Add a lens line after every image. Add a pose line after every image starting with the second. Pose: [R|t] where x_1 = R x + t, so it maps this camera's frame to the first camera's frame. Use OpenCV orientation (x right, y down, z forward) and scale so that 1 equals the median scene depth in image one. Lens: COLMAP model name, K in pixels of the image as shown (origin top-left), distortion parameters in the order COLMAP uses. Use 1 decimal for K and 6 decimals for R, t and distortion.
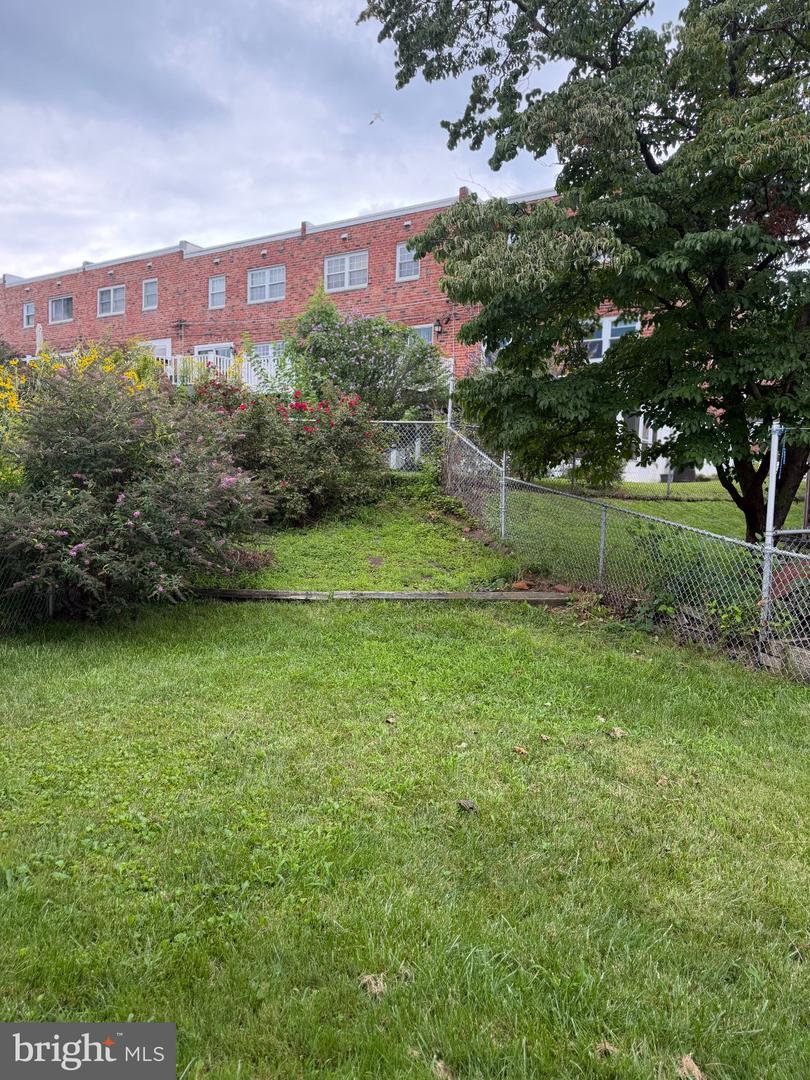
lens RADIAL K [[756.2, 0, 405.0], [0, 756.2, 540.0], [0, 0, 1]] dist [0.038454, -0.051021]
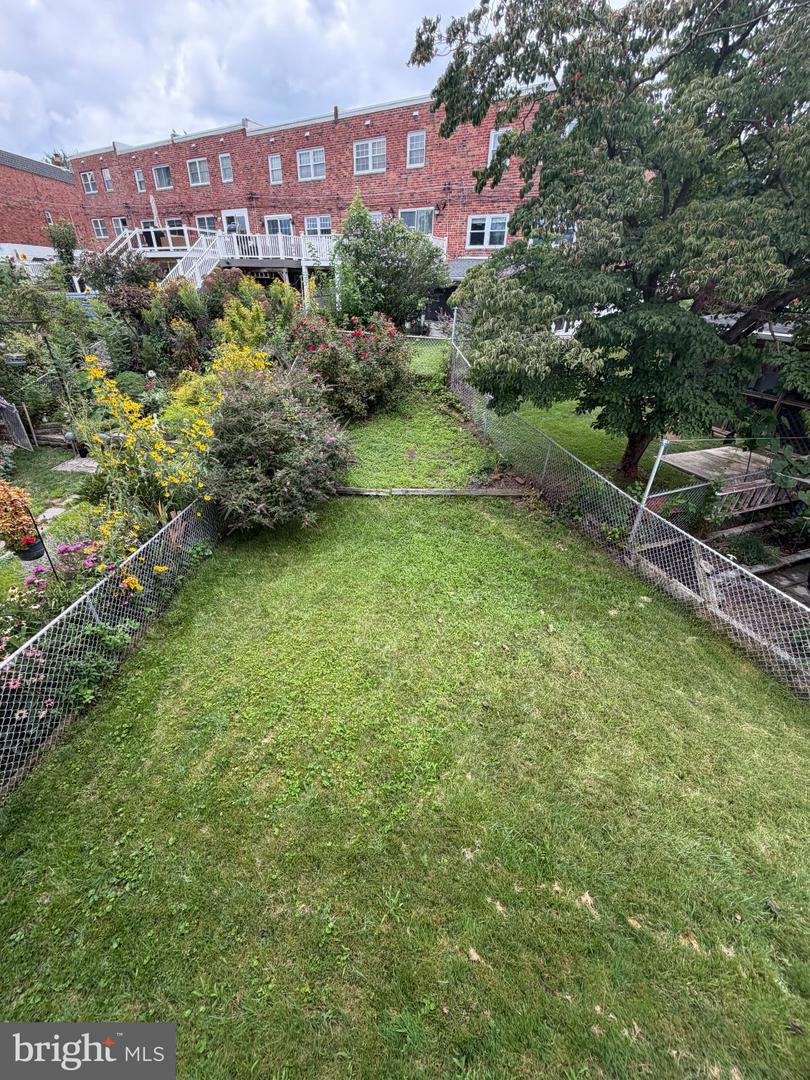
lens RADIAL K [[429.7, 0, 405.0], [0, 429.7, 540.0], [0, 0, 1]] dist [-0.004200, -0.000148]
pose [[0.999995, -0.003116, 0.000135, -0.070317], [0.002746, 0.900073, 0.435730, -0.288524], [-0.001480, -0.435728, 0.900077, 0.043686]]
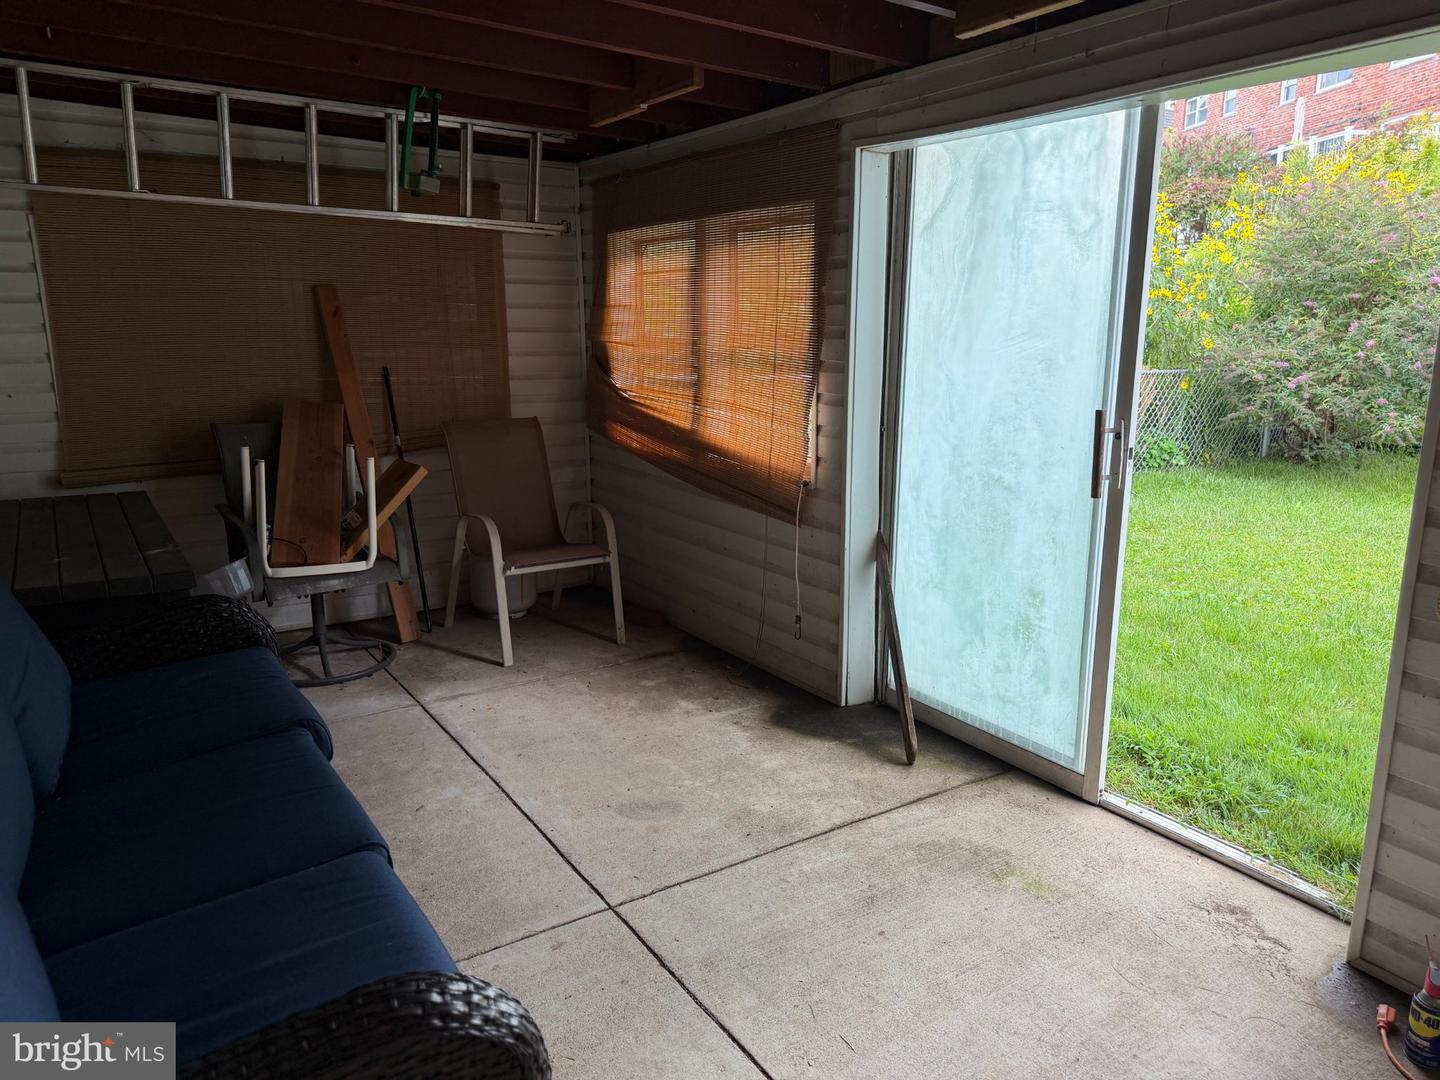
lens RADIAL K [[1008.3, 0, 720.0], [0, 1008.3, 540.0], [0, 0, 1]] dist [0.038454, -0.051021]
pose [[0.588430, 0.142710, -0.795854, 0.157478], [-0.031499, 0.987599, 0.153804, 0.029172], [0.807935, -0.065434, 0.585628, -0.294173]]
